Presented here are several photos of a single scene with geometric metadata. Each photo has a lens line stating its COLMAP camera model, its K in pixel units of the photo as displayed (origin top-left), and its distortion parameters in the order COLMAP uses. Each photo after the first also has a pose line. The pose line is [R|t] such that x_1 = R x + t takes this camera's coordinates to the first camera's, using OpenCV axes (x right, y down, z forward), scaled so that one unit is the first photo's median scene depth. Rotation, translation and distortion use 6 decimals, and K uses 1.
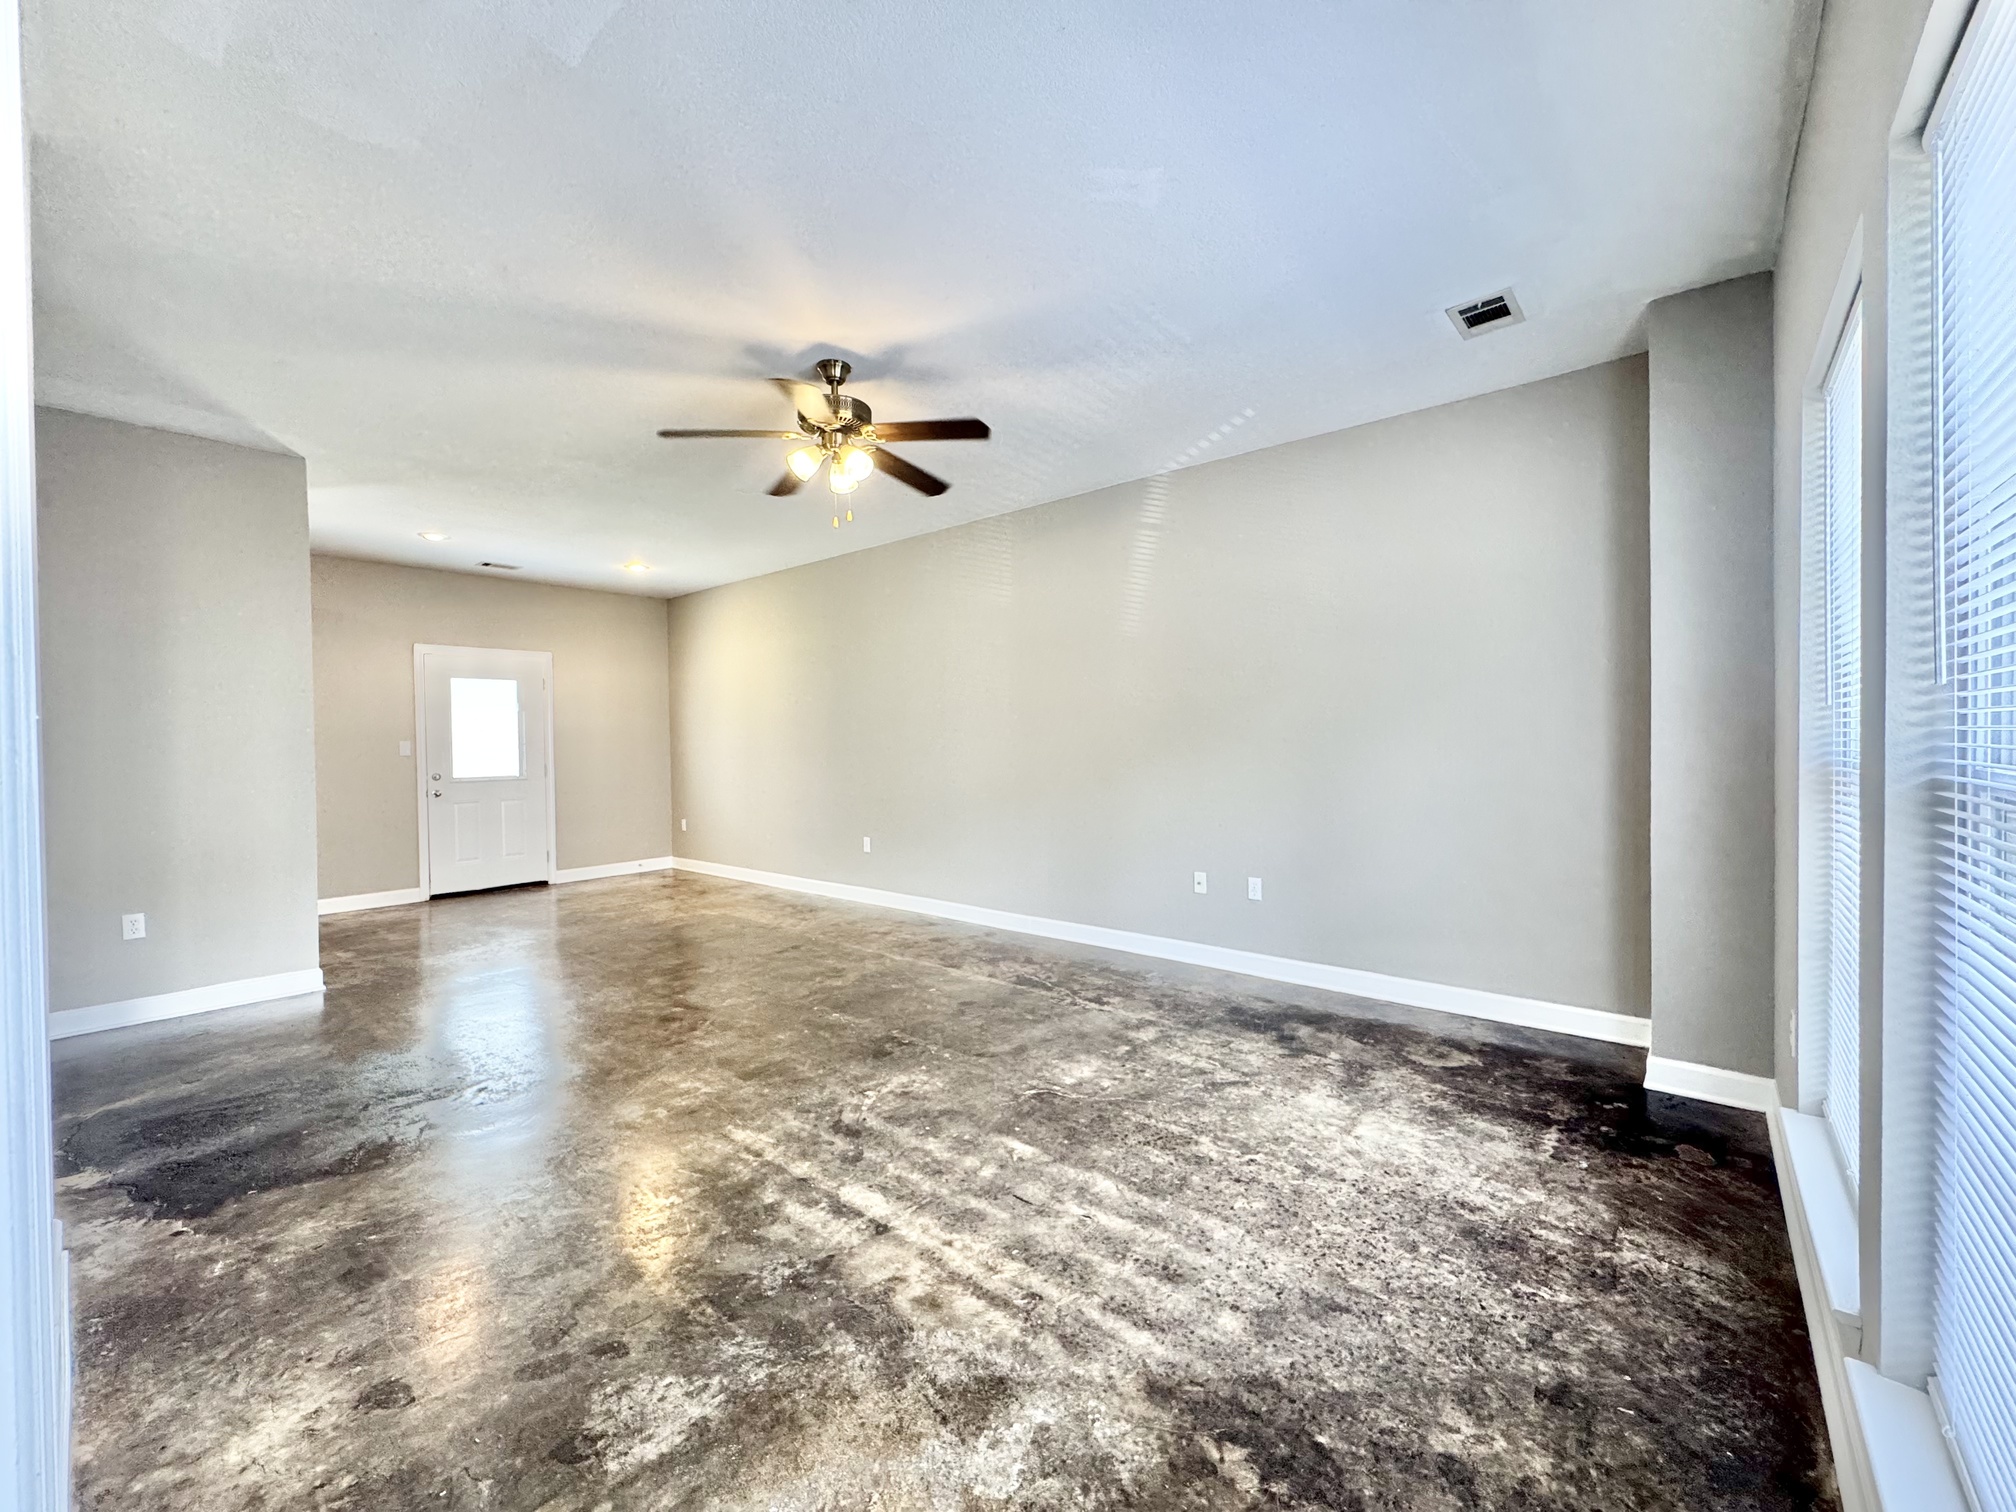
lens RADIAL K [[810.6, 0, 1010.0], [0, 810.6, 751.3], [0, 0, 1]] dist [-0.001799, -0.000733]
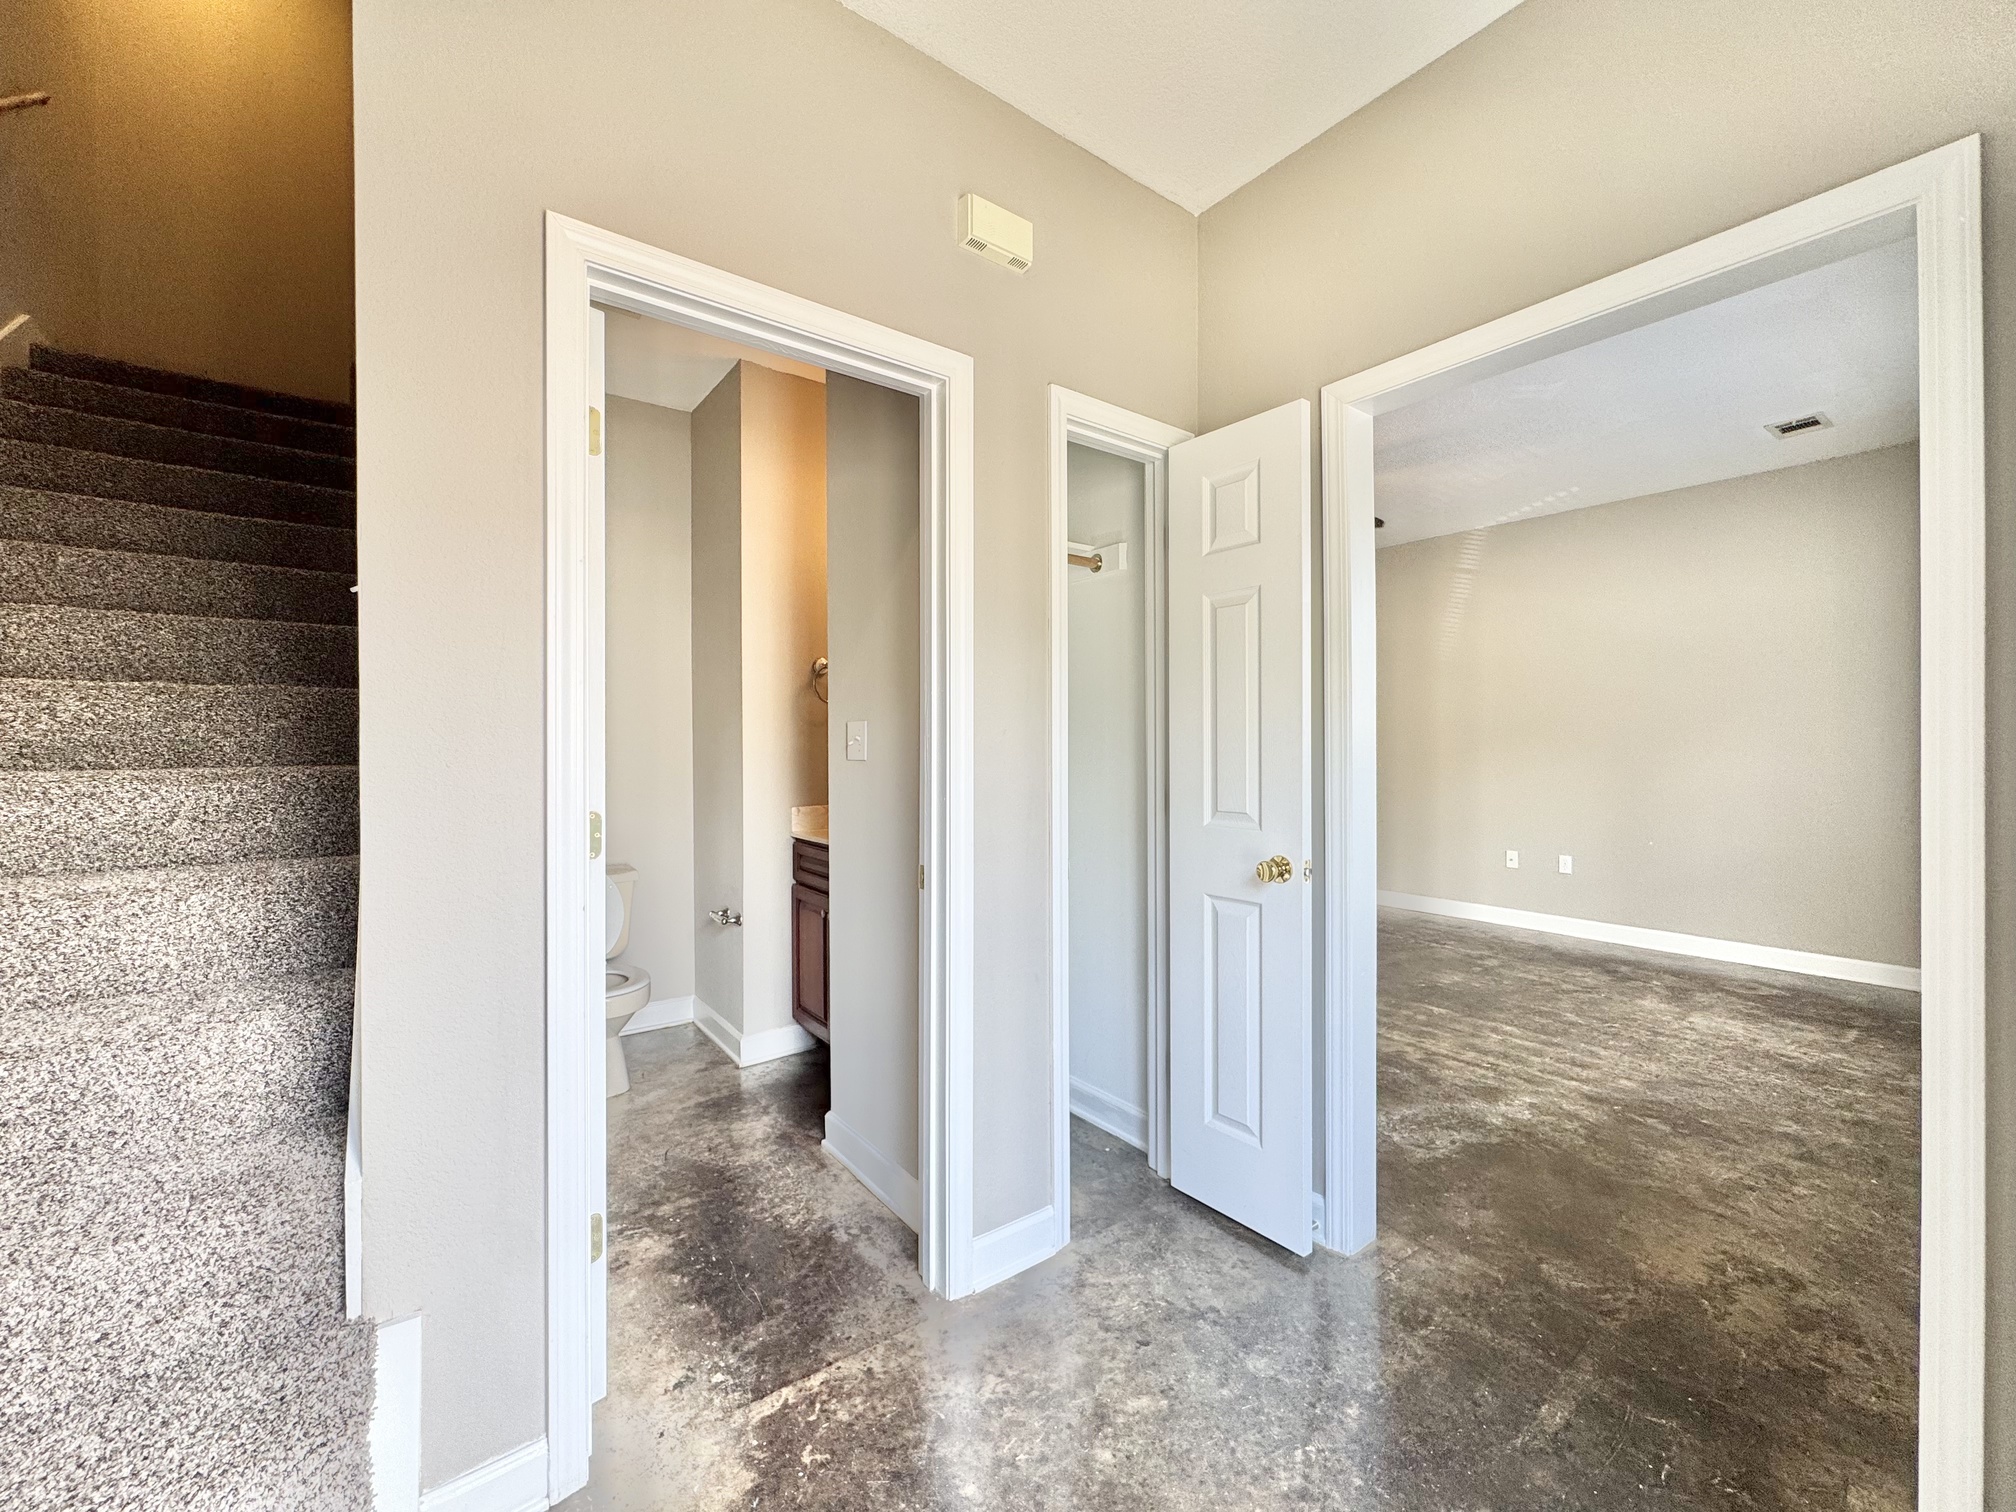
lens RADIAL K [[810.6, 0, 999.6], [0, 810.6, 751.0], [0, 0, 1]] dist [-0.001799, -0.000733]
pose [[0.974882, 0.009490, -0.222521, -0.555701], [-0.010089, 0.999948, -0.001556, 0.013872], [0.222494, 0.003762, 0.974927, -0.829763]]
